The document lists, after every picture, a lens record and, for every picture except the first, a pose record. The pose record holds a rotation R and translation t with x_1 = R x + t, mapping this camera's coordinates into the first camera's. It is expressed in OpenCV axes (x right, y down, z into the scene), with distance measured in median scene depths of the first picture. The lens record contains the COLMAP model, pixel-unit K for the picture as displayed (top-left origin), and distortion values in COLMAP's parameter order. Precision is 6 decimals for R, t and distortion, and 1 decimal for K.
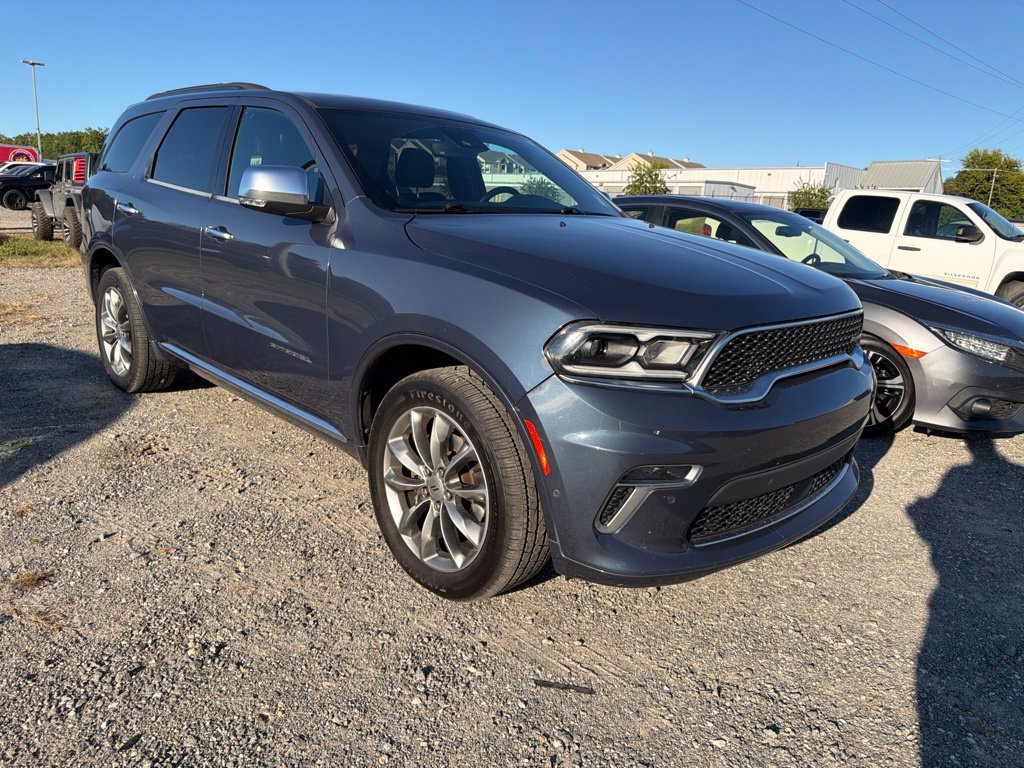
lens RADIAL K [[726.0, 0, 512.0], [0, 726.0, 384.0], [0, 0, 1]] dist [0.029708, -0.038709]
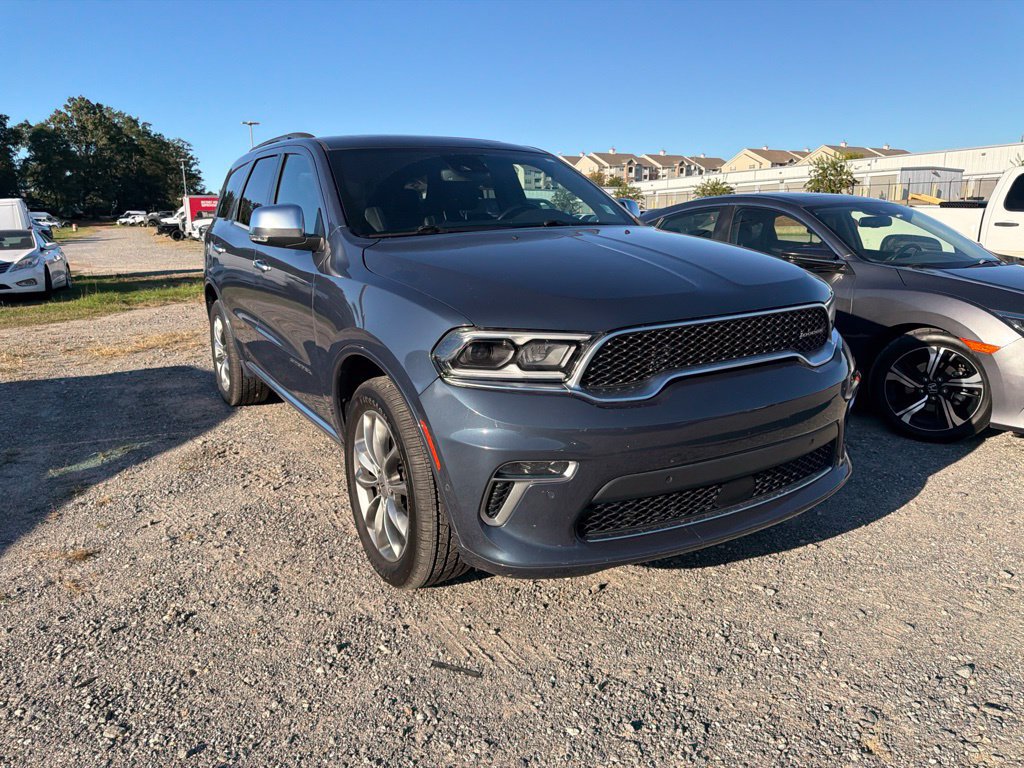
lens RADIAL K [[727.5, 0, 506.8], [0, 727.5, 370.1], [0, 0, 1]] dist [0.031582, -0.043117]
pose [[0.967976, -0.027387, -0.249545, 0.392991], [0.018256, 0.999079, -0.038834, 0.017830], [0.250379, 0.033035, 0.967584, -0.032846]]
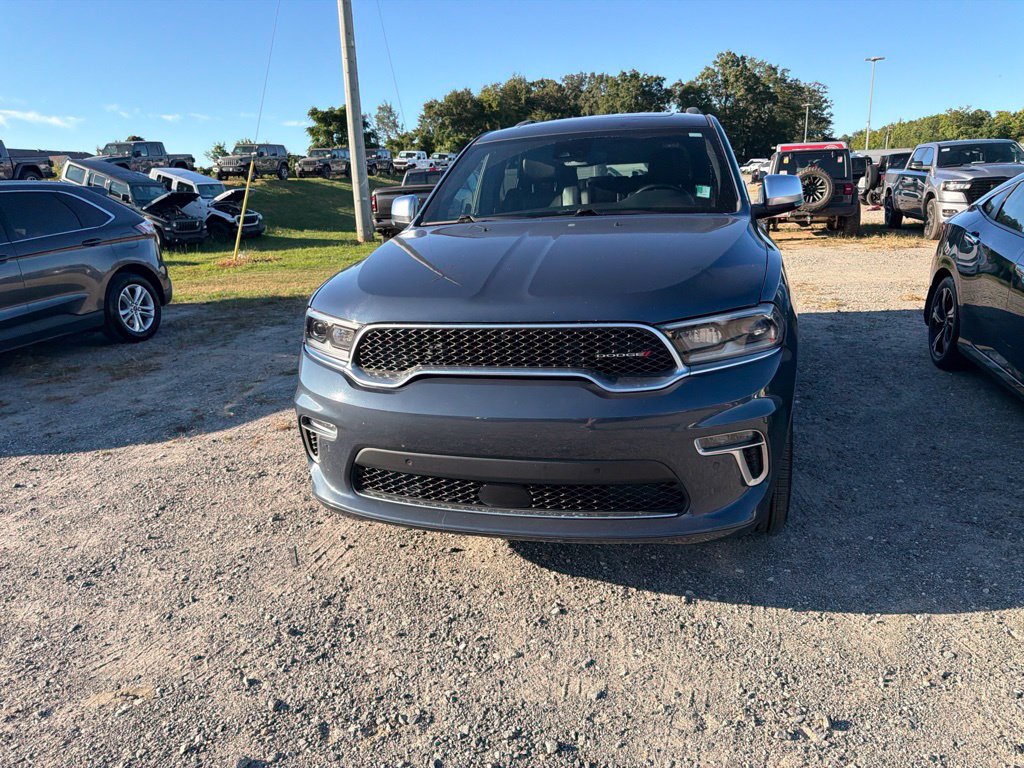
lens RADIAL K [[723.8, 0, 512.0], [0, 723.8, 384.0], [0, 0, 1]] dist [0.026349, -0.037171]
pose [[0.517951, 0.150706, -0.842030, 1.367712], [-0.131383, 0.986694, 0.095781, -0.115751], [0.845261, 0.061018, 0.530859, 0.535150]]
